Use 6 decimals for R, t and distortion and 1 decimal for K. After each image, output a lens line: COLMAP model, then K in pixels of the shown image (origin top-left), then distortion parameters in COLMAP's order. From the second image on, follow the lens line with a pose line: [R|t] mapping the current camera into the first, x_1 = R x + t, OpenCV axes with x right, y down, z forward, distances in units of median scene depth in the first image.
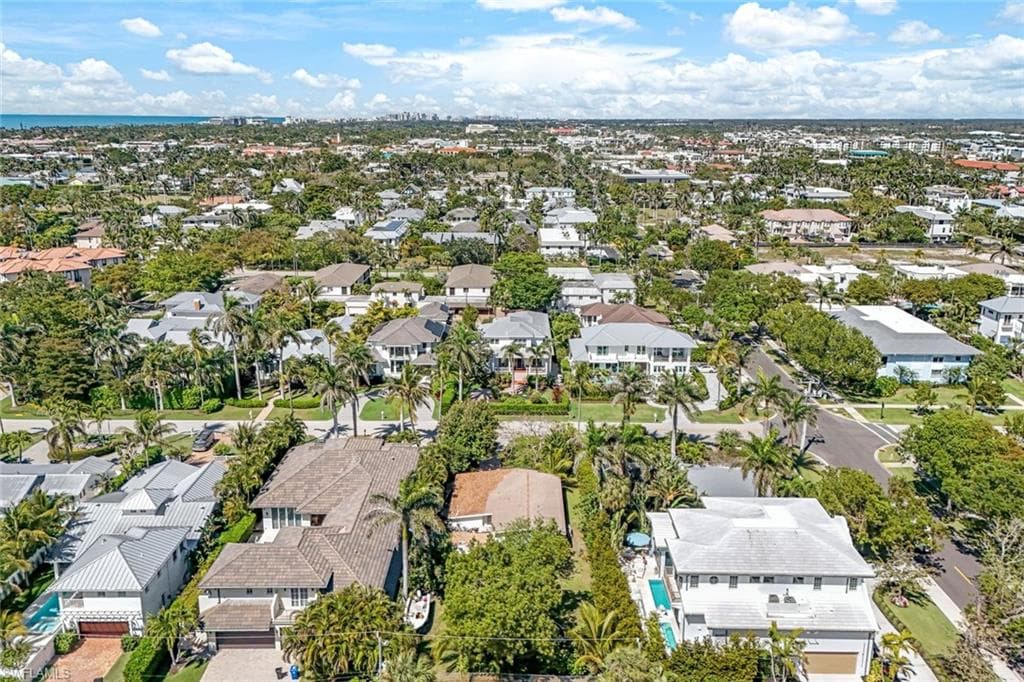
lens RADIAL K [[764.4, 0, 511.5], [0, 764.4, 295.3], [0, 0, 1]] dist [0.131283, -0.224090]
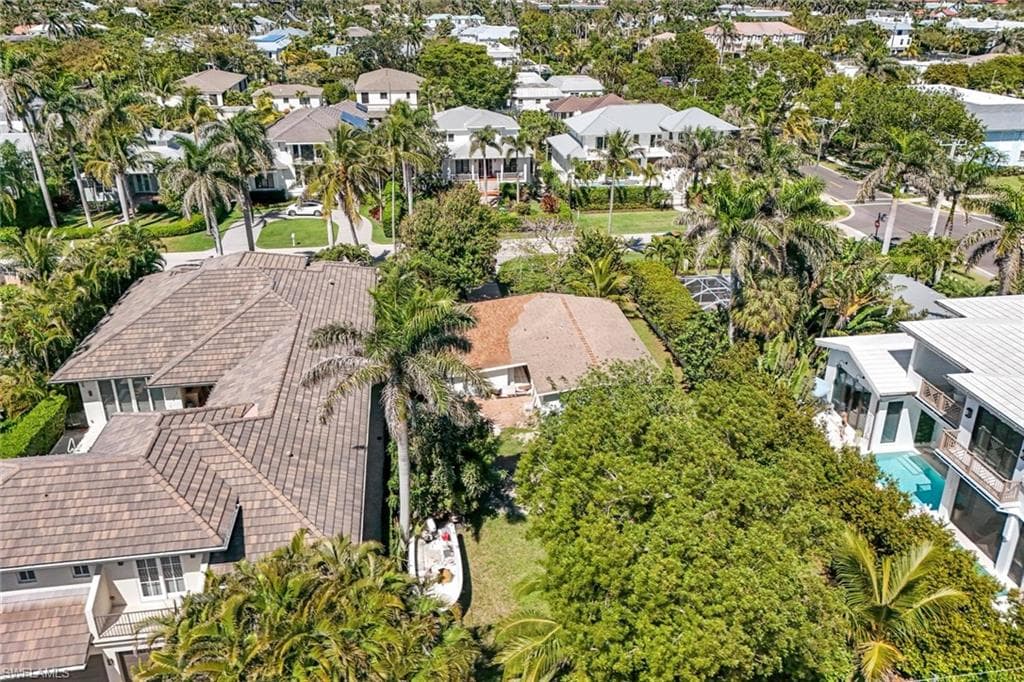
lens RADIAL K [[768.8, 0, 513.6], [0, 768.8, 292.9], [0, 0, 1]] dist [0.079128, -0.074684]
pose [[0.988678, -0.058925, 0.138002, -0.106408], [0.036490, 0.986476, 0.159792, 0.141576], [-0.145551, -0.152947, 0.977457, 0.459947]]
